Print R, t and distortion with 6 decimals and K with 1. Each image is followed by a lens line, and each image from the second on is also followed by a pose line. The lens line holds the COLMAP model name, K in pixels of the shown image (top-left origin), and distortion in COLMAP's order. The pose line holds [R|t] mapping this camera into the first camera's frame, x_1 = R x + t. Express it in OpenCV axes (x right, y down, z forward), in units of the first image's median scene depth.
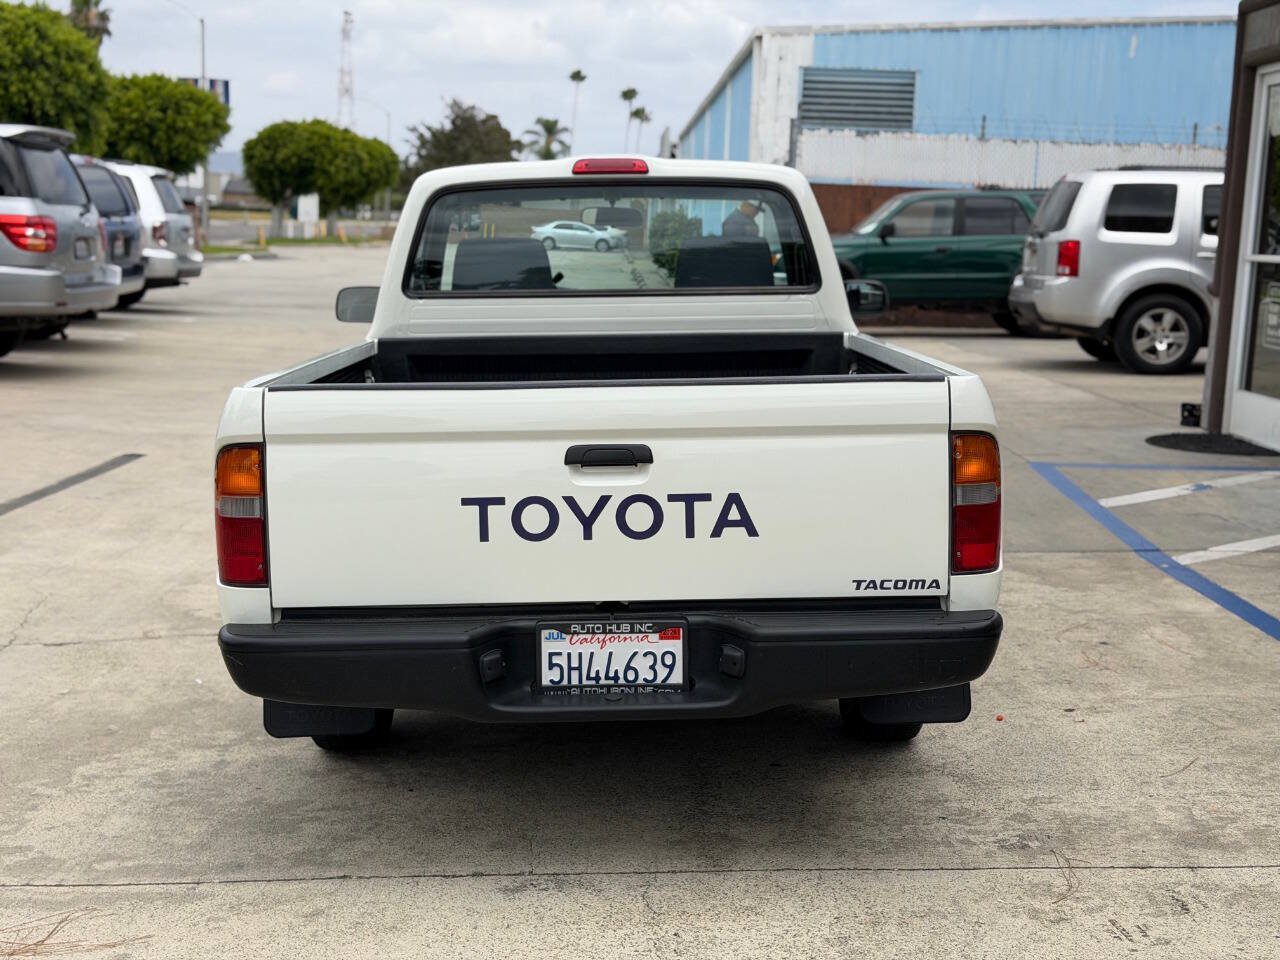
lens RADIAL K [[1780.1, 0, 645.0], [0, 1780.1, 485.8], [0, 0, 1]] dist [0.224855, -0.553577]
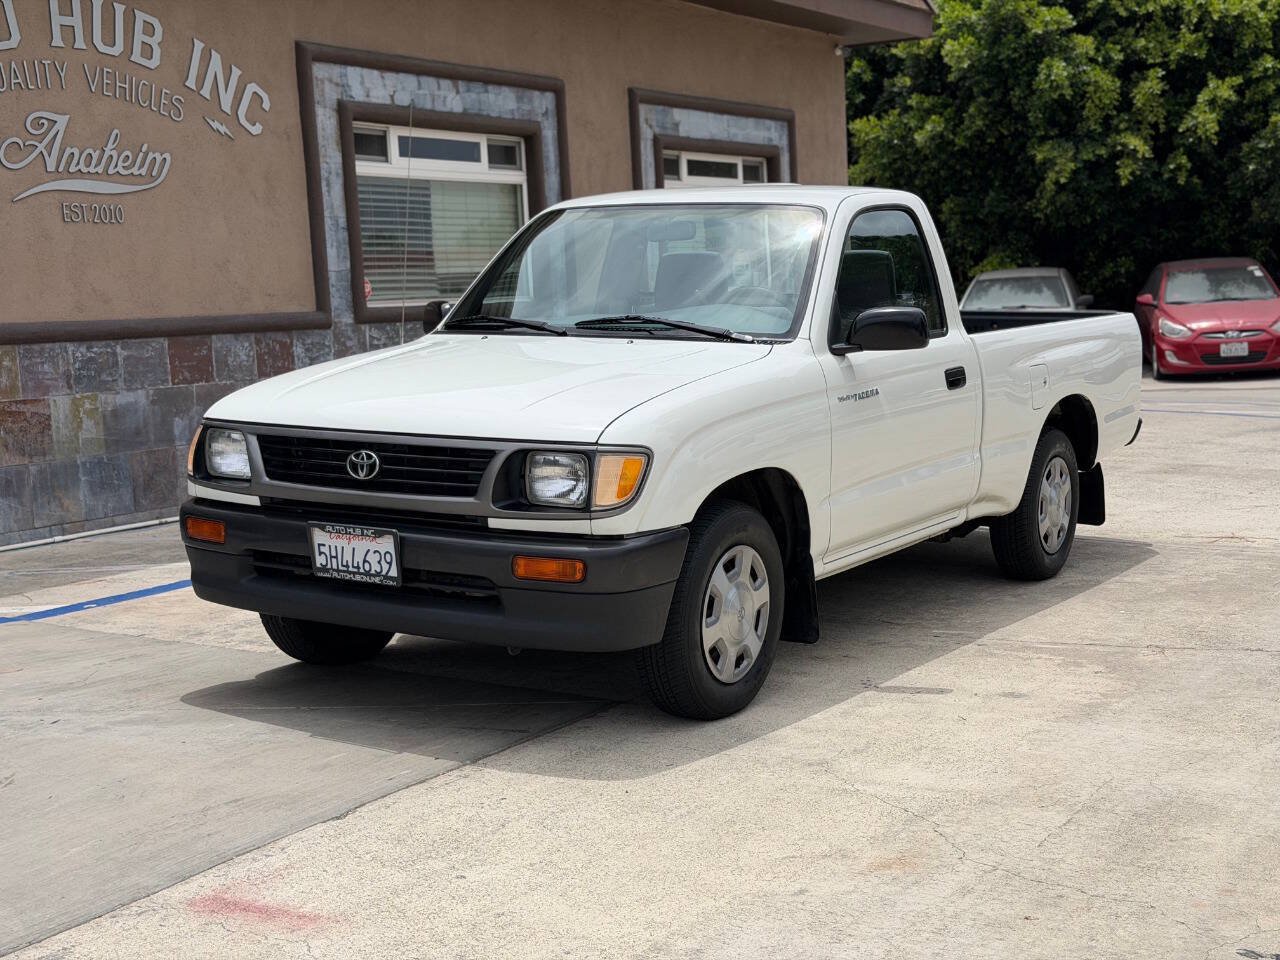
lens RADIAL K [[1776.6, 0, 644.8], [0, 1776.6, 482.4], [0, 0, 1]] dist [0.204619, -0.447816]
pose [[-0.840819, -0.056254, 0.538386, -0.800718], [0.089174, 0.966603, 0.240264, -0.379179], [-0.533921, 0.250029, -0.807721, 2.730597]]
